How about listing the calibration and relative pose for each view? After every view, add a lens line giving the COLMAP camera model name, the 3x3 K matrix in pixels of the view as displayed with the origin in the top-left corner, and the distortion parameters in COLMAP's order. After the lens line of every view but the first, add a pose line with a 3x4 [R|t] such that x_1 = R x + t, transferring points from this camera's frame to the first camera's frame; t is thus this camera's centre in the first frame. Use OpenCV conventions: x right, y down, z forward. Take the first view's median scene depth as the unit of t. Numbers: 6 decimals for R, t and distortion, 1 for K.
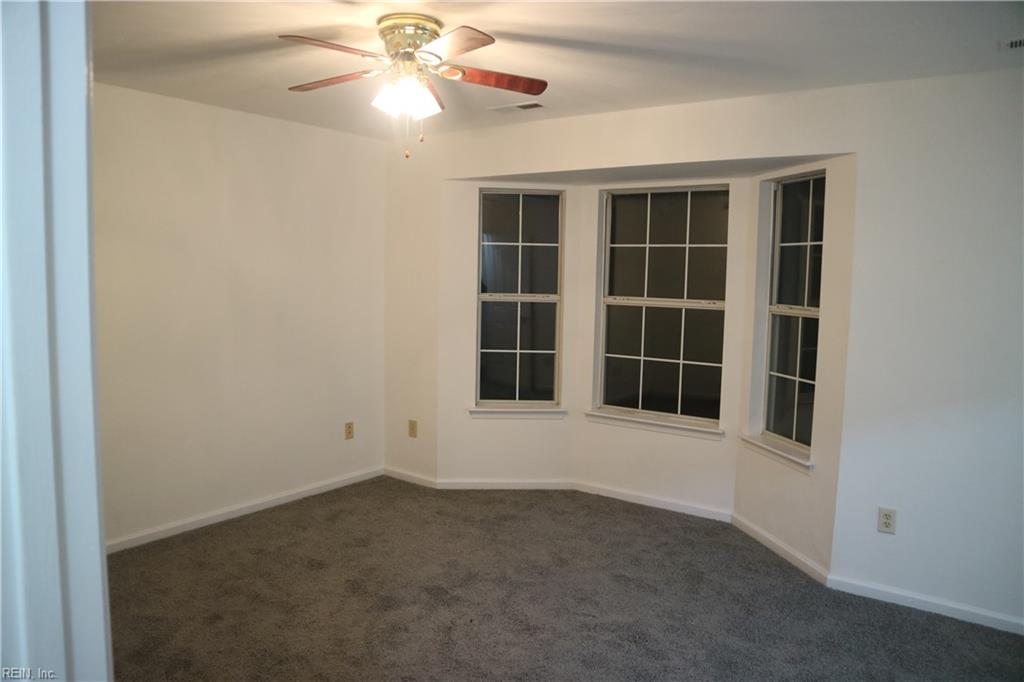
lens RADIAL K [[707.6, 0, 508.9], [0, 707.6, 339.2], [0, 0, 1]] dist [-0.104485, 0.046703]
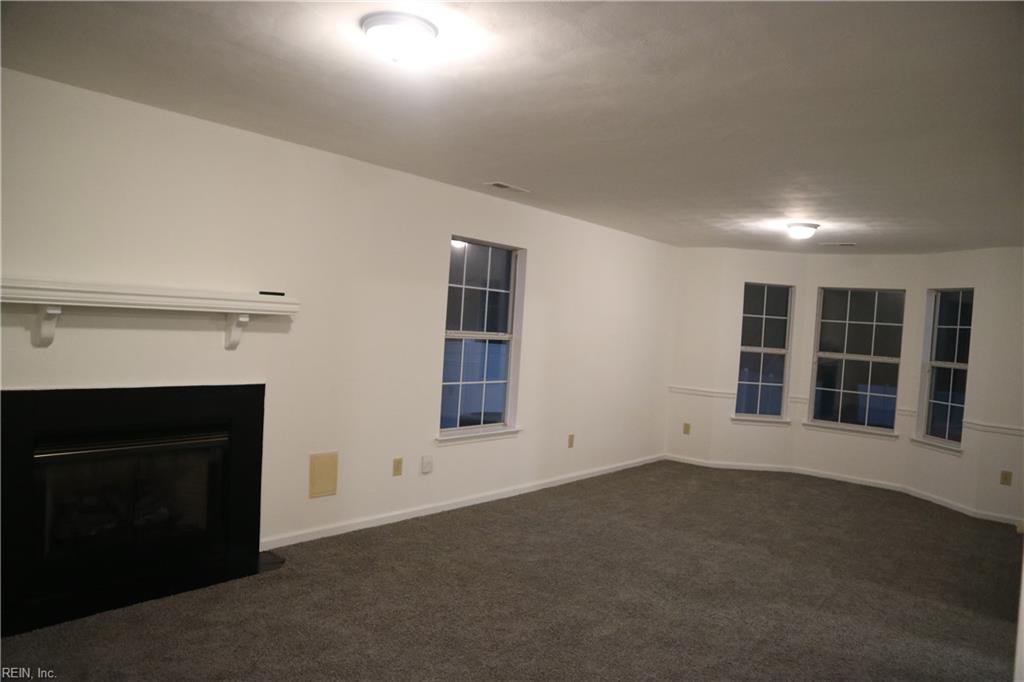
lens RADIAL K [[707.6, 0, 518.1], [0, 707.6, 340.6], [0, 0, 1]] dist [-0.104485, 0.046703]
pose [[0.997696, 0.047778, -0.048172, -0.487288], [-0.050737, 0.996772, -0.062215, 0.049516], [0.045044, 0.064516, 0.996900, -0.637531]]
